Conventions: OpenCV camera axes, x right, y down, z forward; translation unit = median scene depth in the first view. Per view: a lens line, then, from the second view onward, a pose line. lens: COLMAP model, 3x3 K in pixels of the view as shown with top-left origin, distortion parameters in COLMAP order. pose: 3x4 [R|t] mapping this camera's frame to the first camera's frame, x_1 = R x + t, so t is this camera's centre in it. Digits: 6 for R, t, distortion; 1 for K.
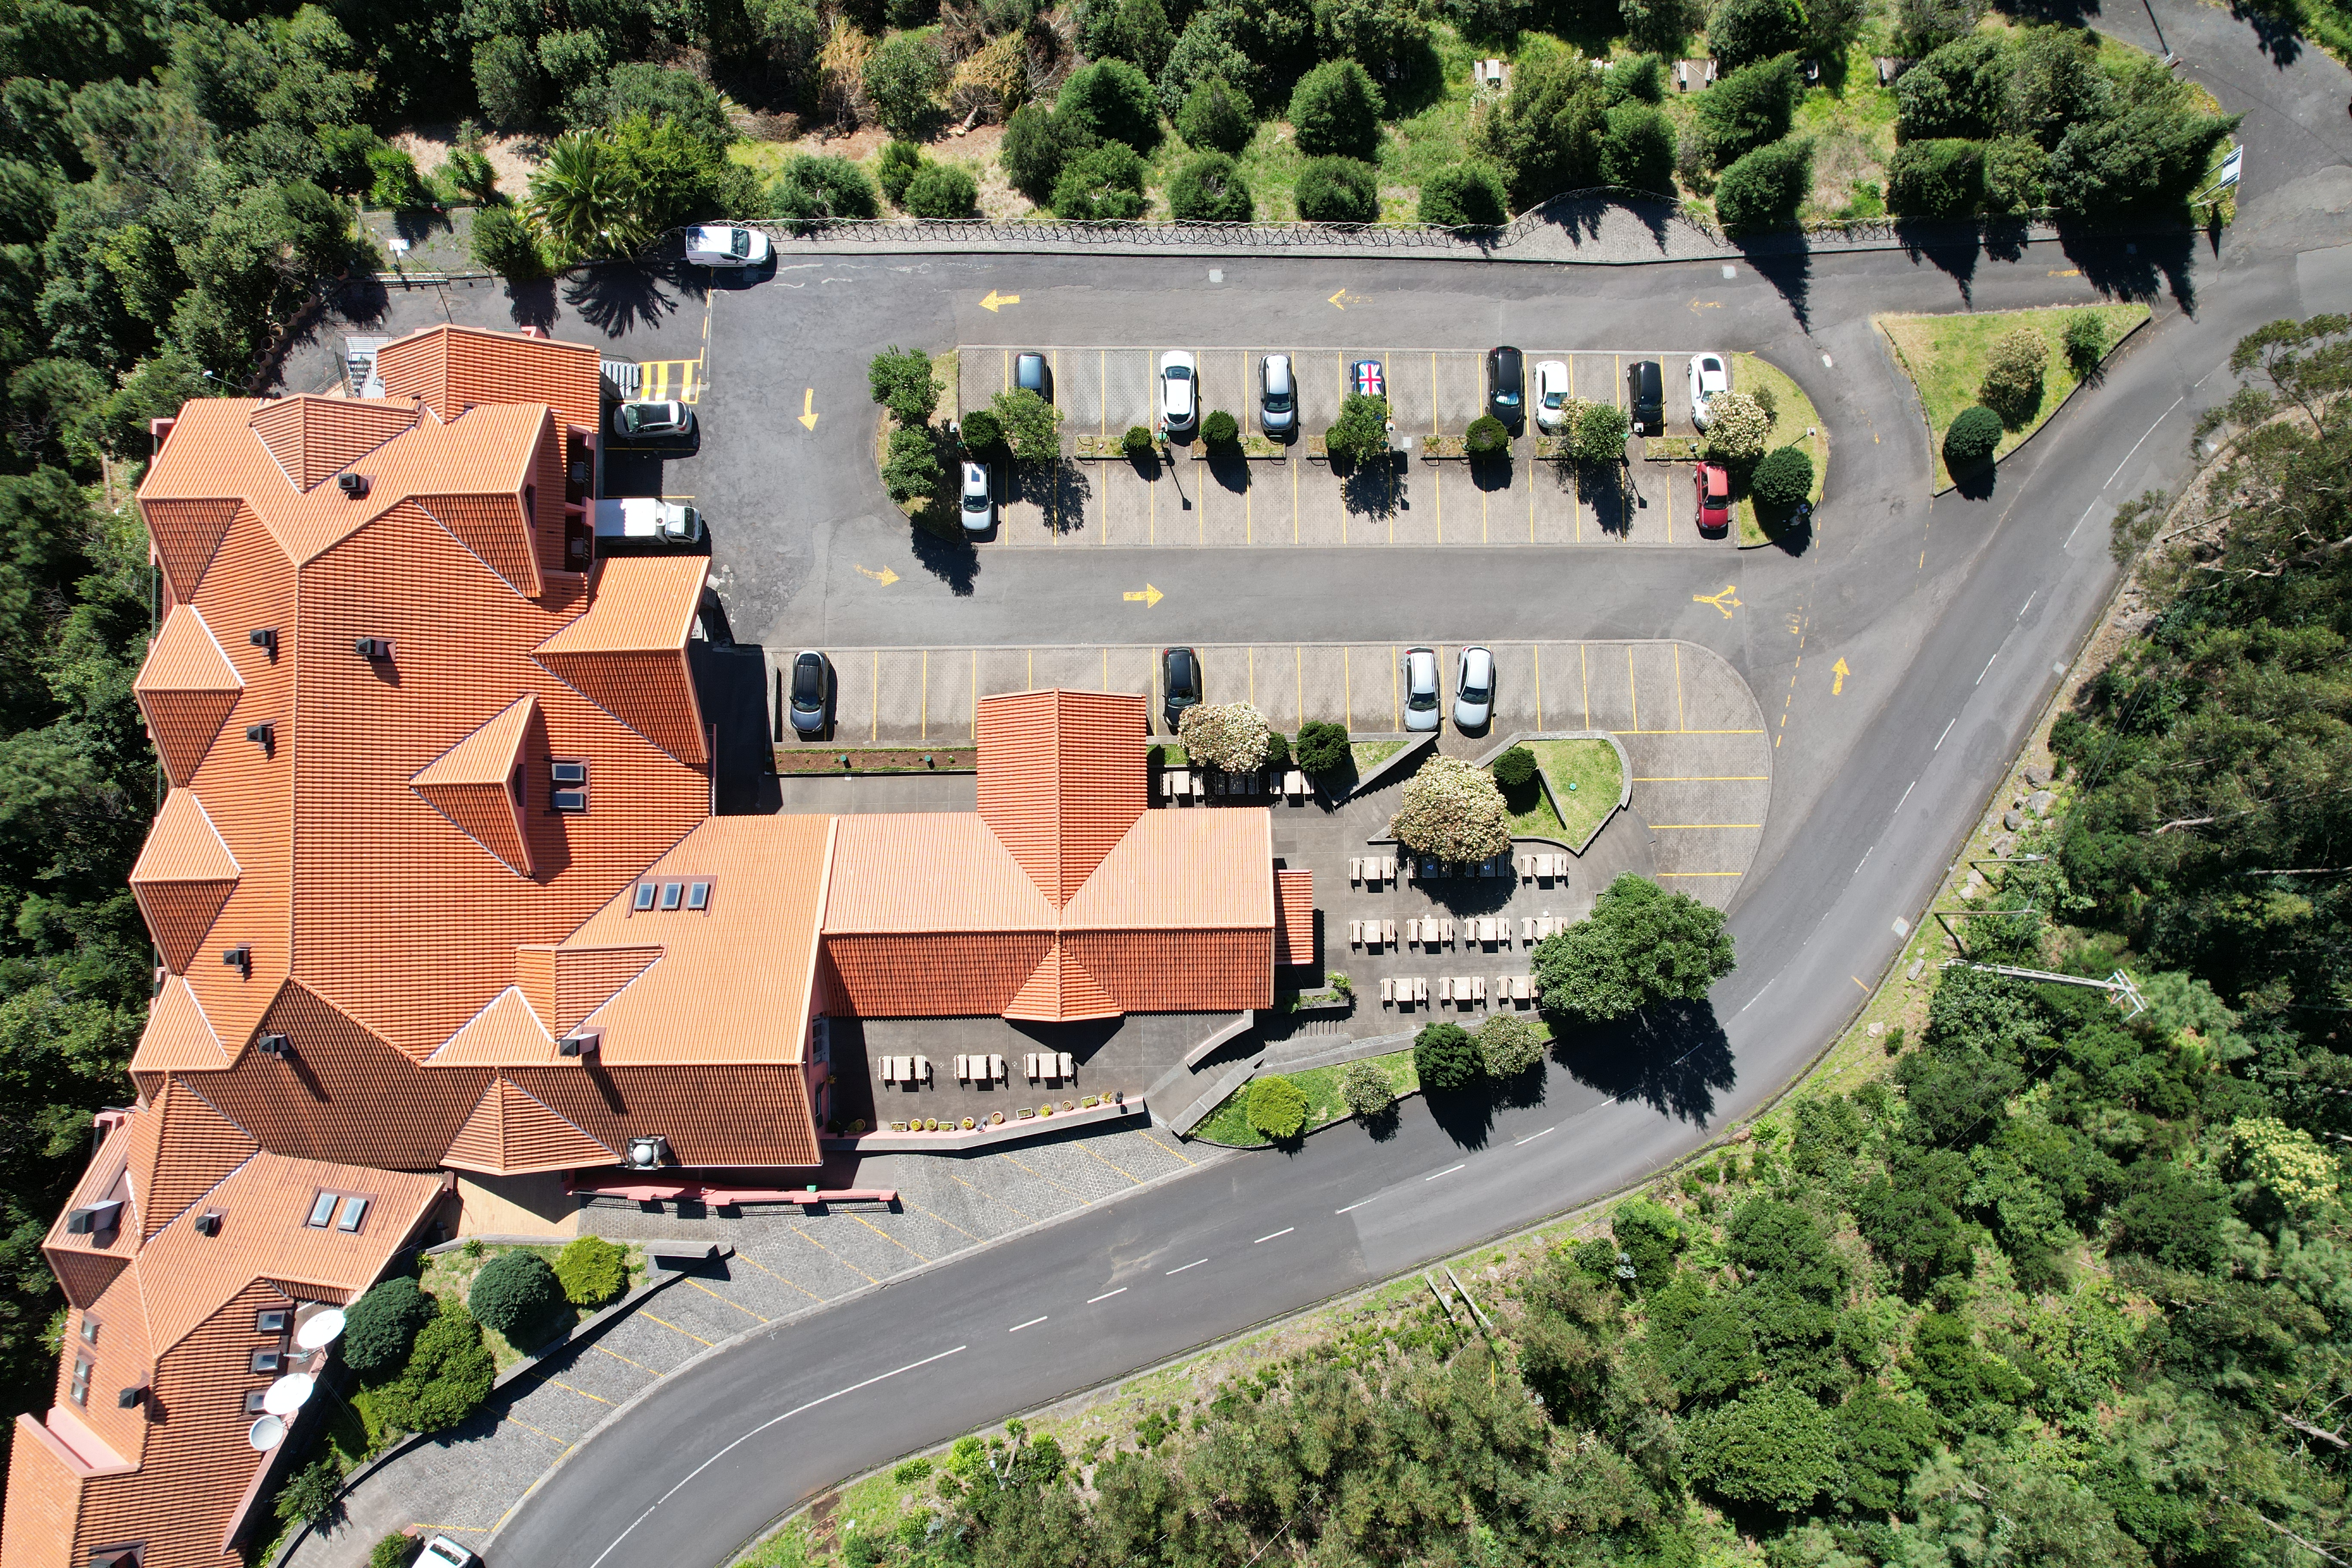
lens RADIAL K [[1461.5, 0, 1167.2], [0, 1461.5, 789.5], [0, 0, 1]] dist [-0.099653, 0.092642]
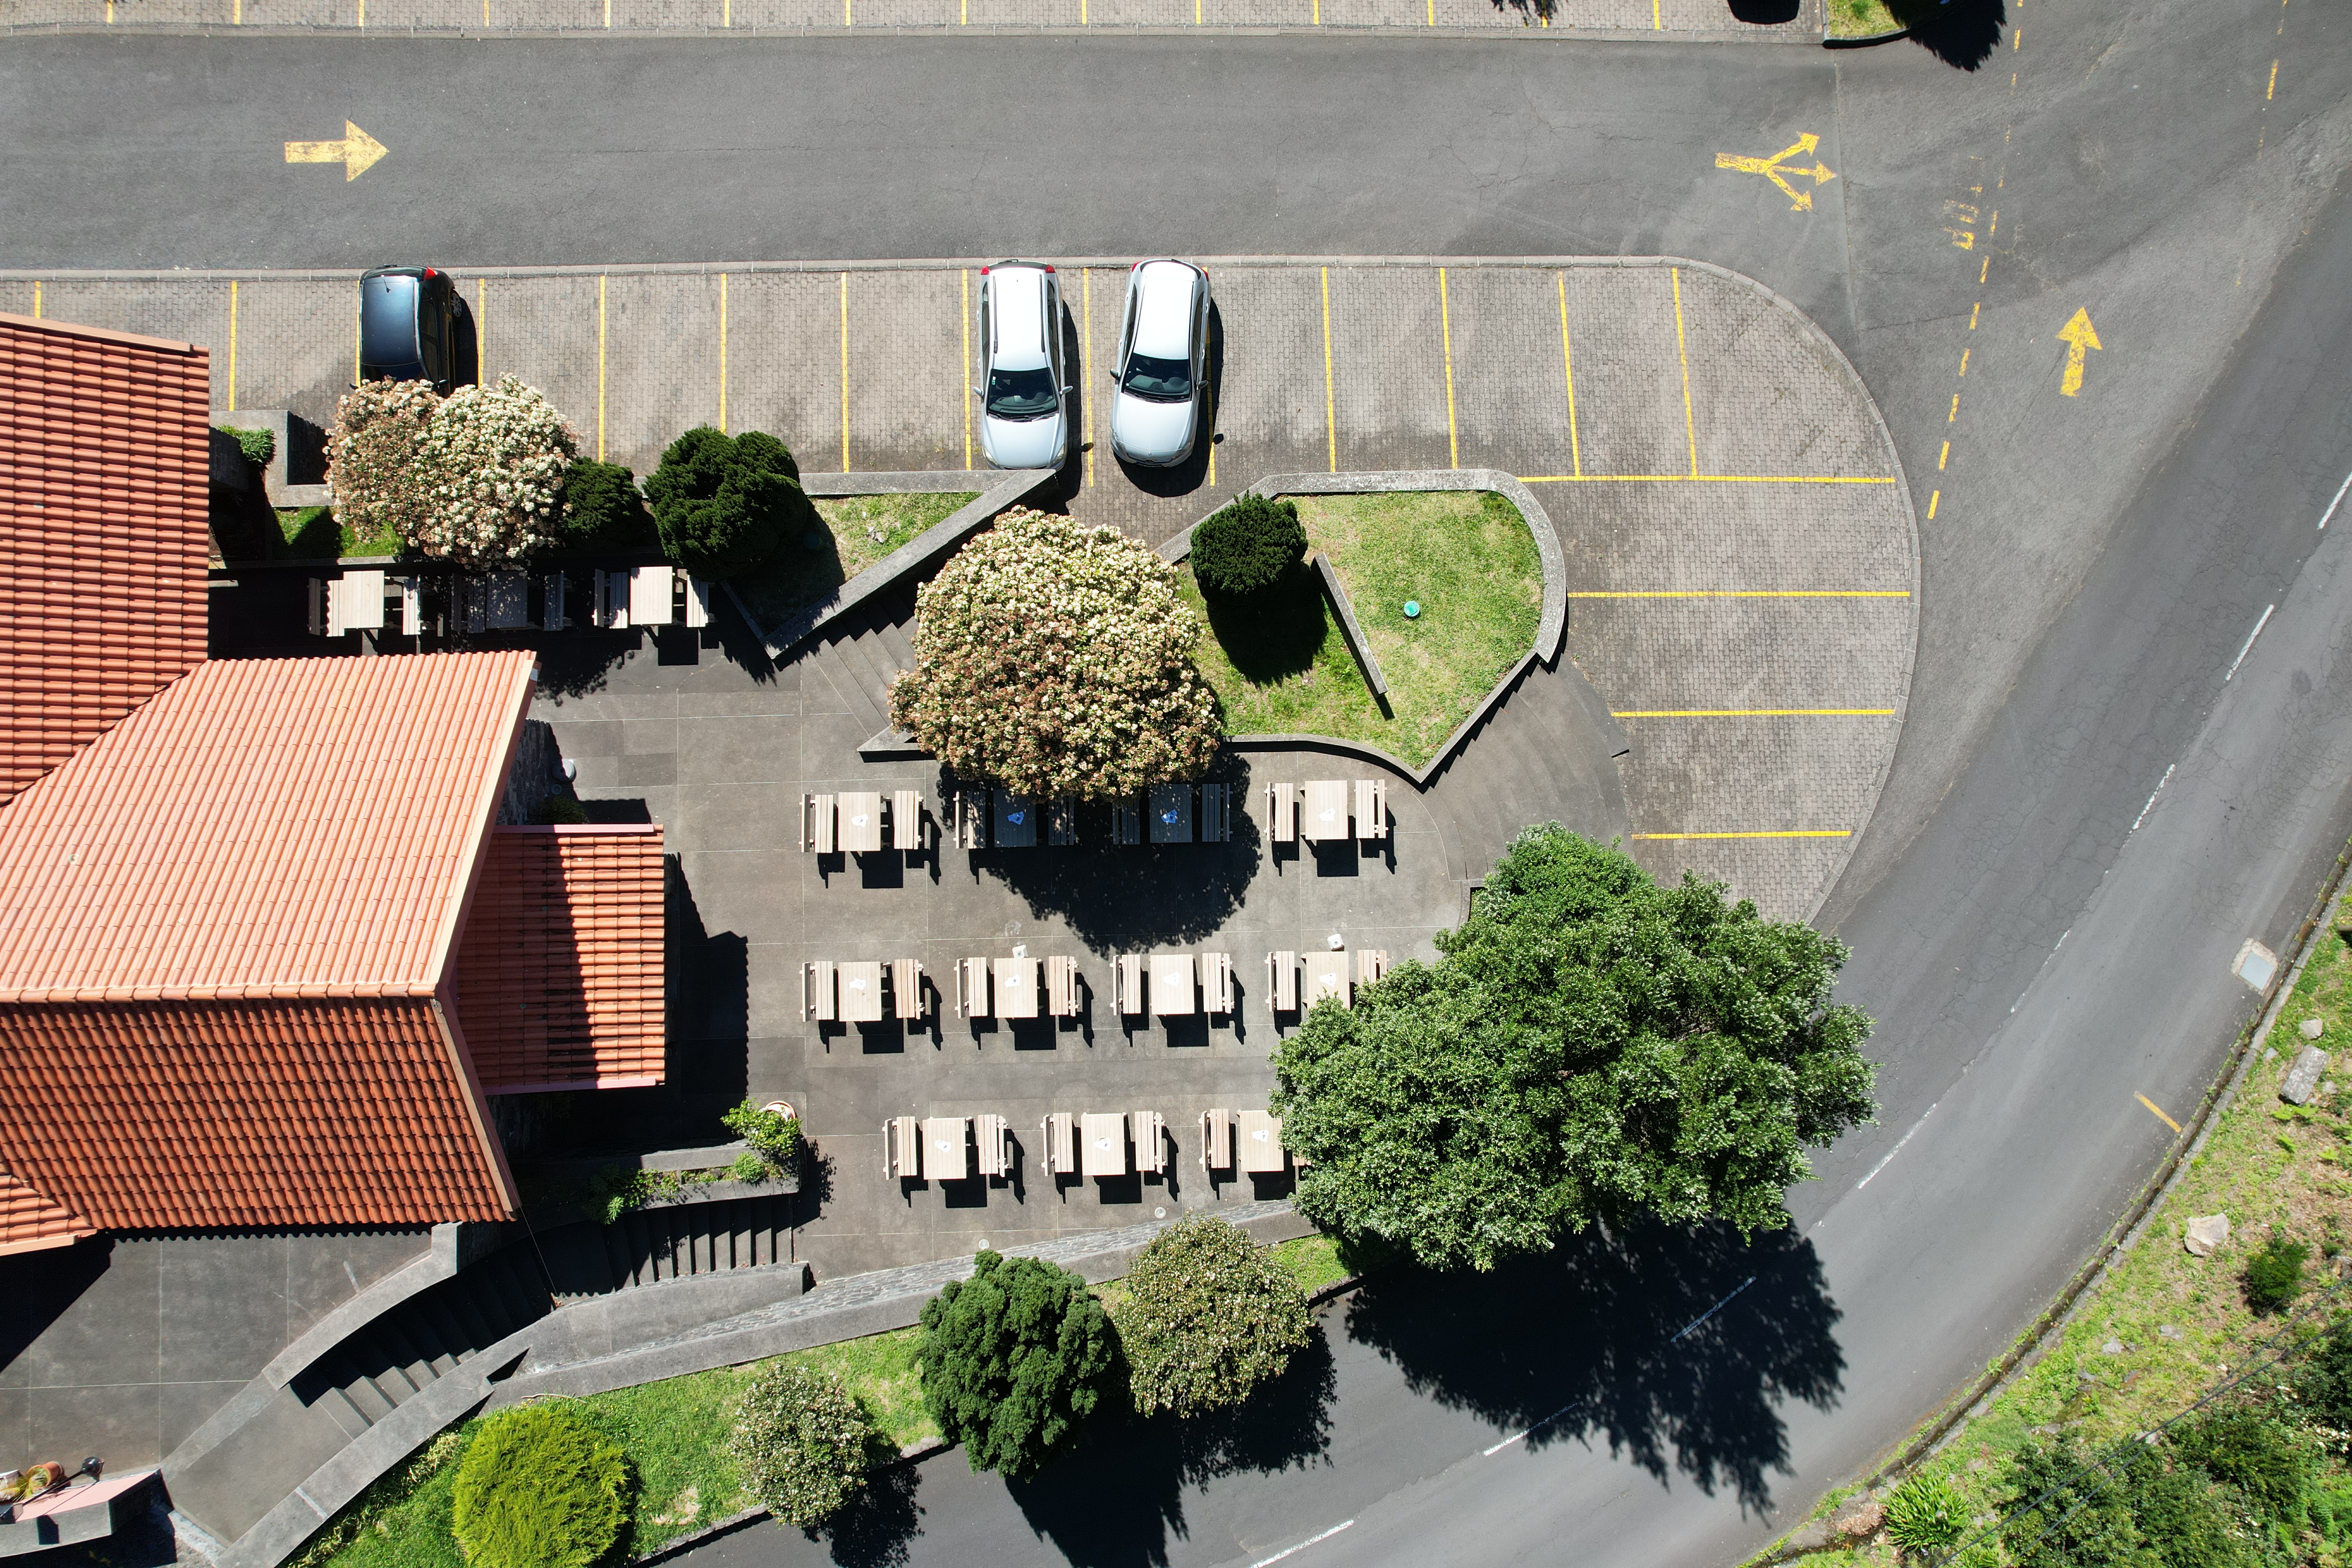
lens RADIAL K [[1524.2, 0, 1176.0], [0, 1524.2, 784.0], [0, 0, 1]] dist [-0.105376, 0.105730]
pose [[0.999899, -0.007850, 0.011864, 0.215679], [0.007882, 0.999965, -0.002635, 0.045815], [-0.011843, 0.002729, 0.999926, 0.609480]]
